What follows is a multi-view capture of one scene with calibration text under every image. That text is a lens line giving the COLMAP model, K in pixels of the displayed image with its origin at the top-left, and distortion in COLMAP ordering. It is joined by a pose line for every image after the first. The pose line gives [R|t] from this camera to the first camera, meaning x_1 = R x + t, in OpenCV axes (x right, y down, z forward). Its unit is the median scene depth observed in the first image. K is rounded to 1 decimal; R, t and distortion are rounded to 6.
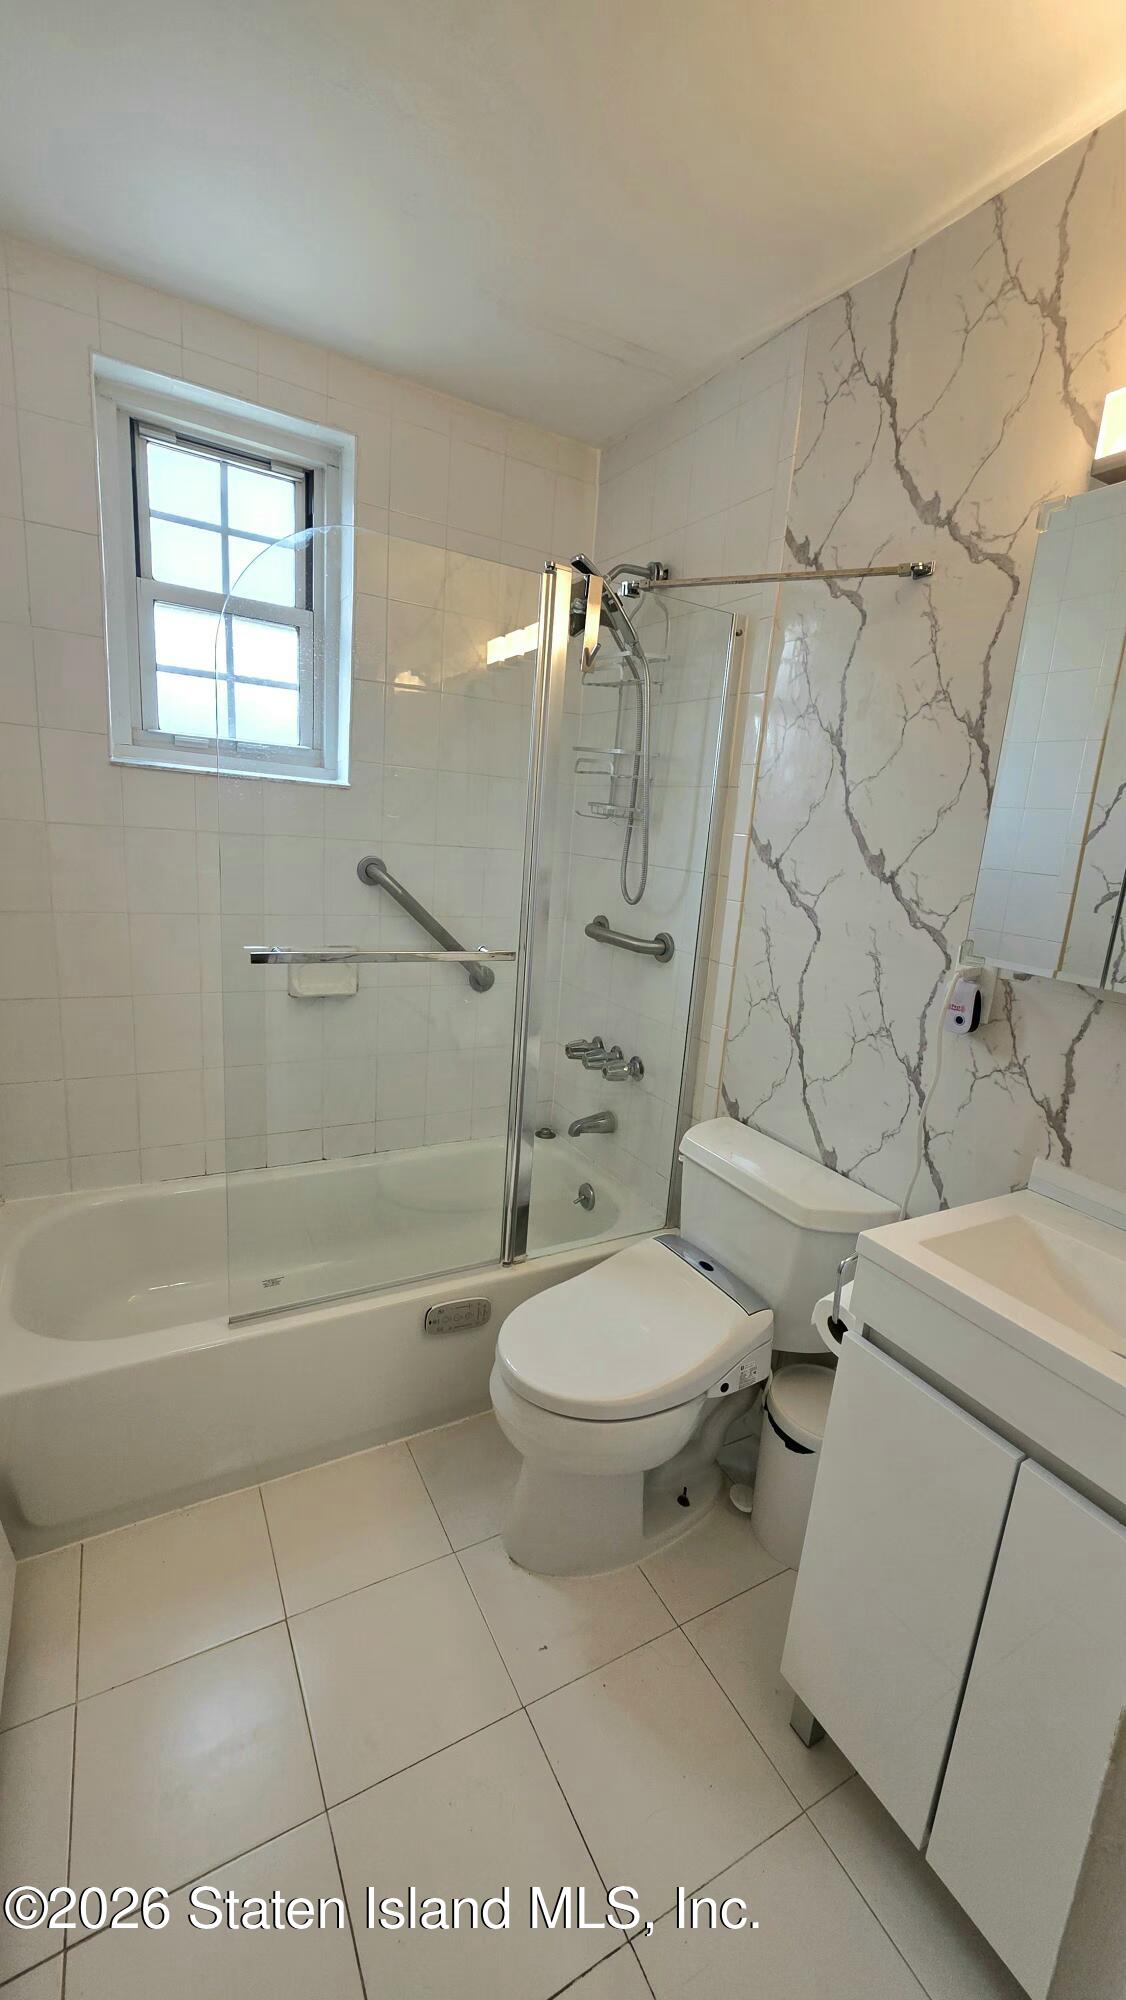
lens RADIAL K [[802.2, 0, 565.6], [0, 802.2, 986.5], [0, 0, 1]] dist [0.000241, 0.000035]
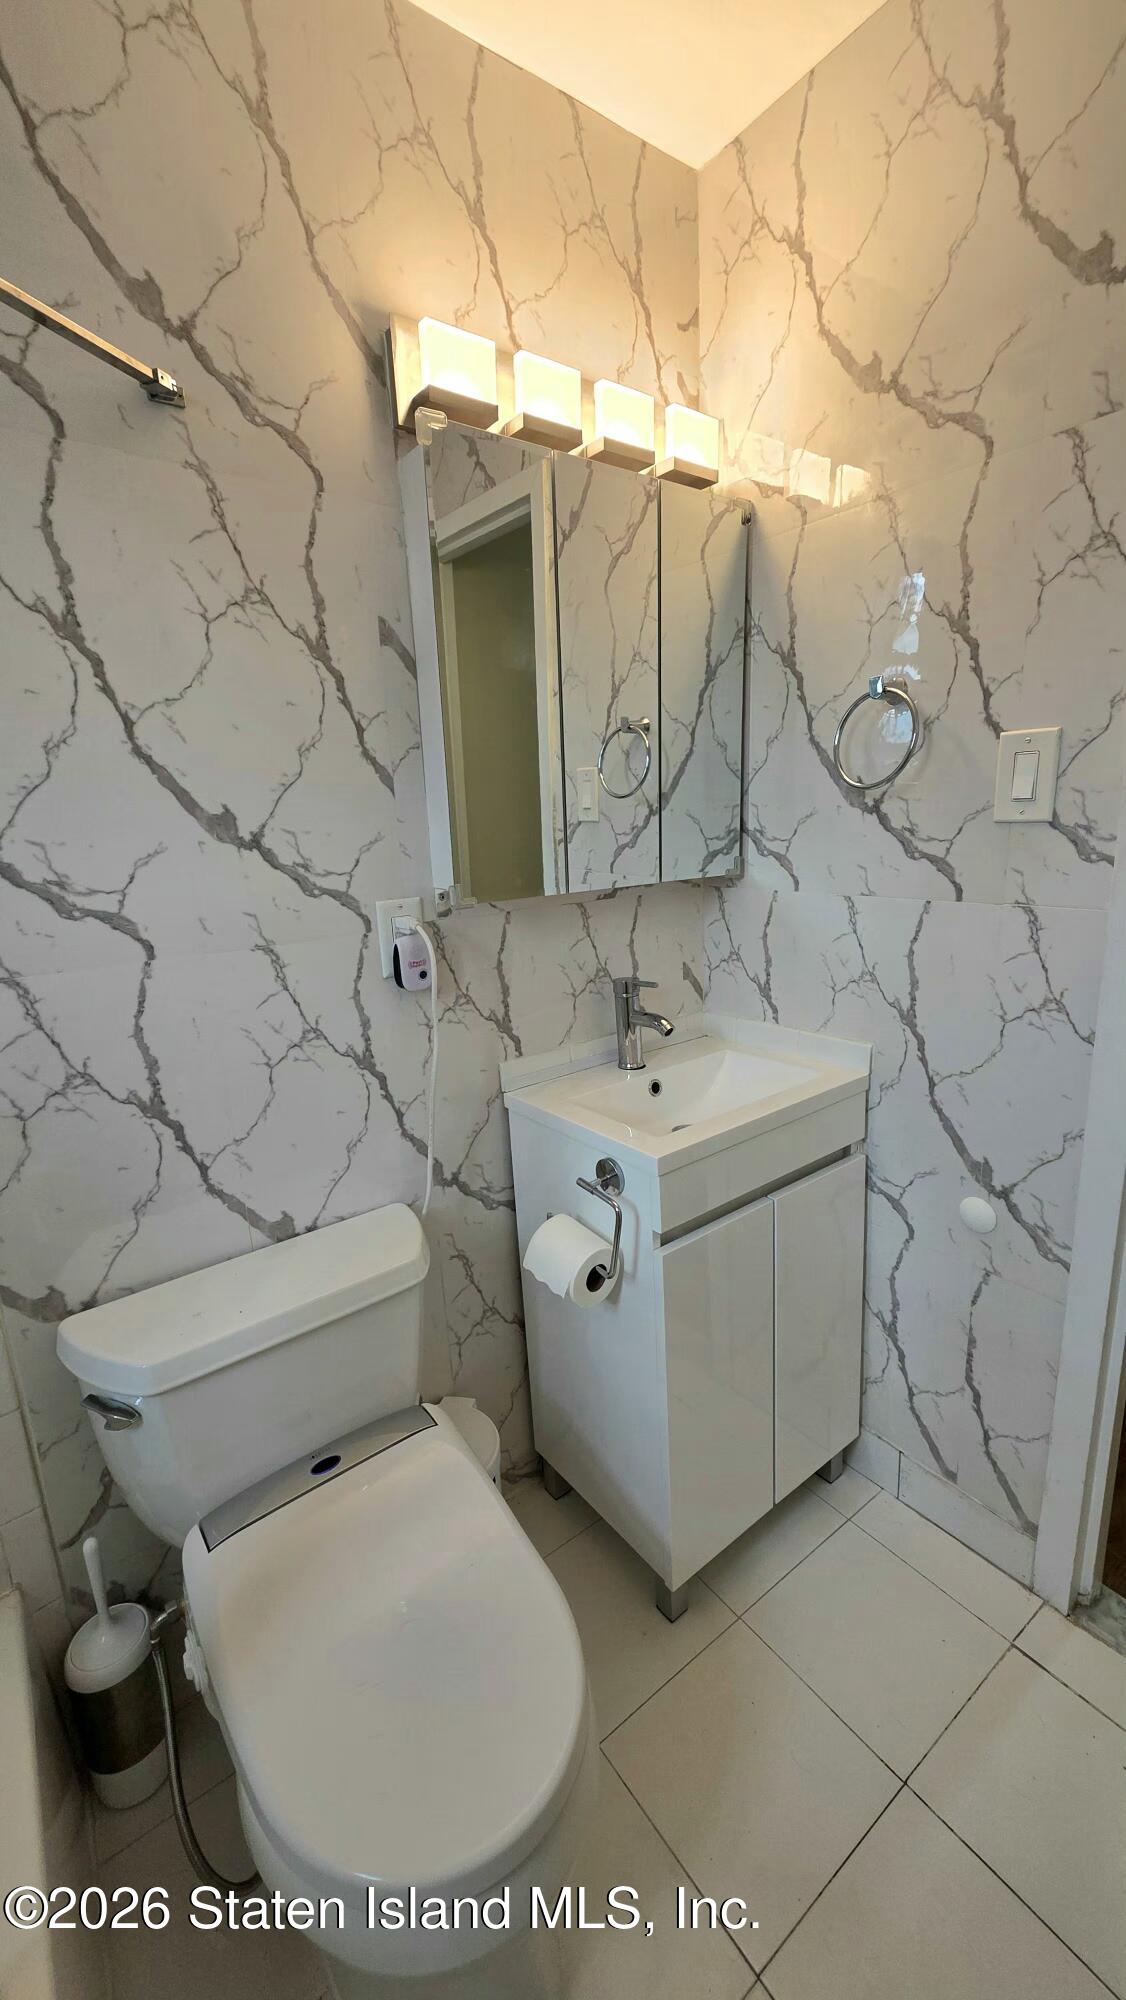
lens RADIAL K [[790.8, 0, 563.0], [0, 790.8, 1000.0], [0, 0, 1]] dist [0.001390, -0.000300]
pose [[-0.132700, -0.286551, 0.948831, -0.374796], [0.238132, 0.920039, 0.311160, -0.161122], [-0.962125, 0.267238, -0.053852, 0.806096]]
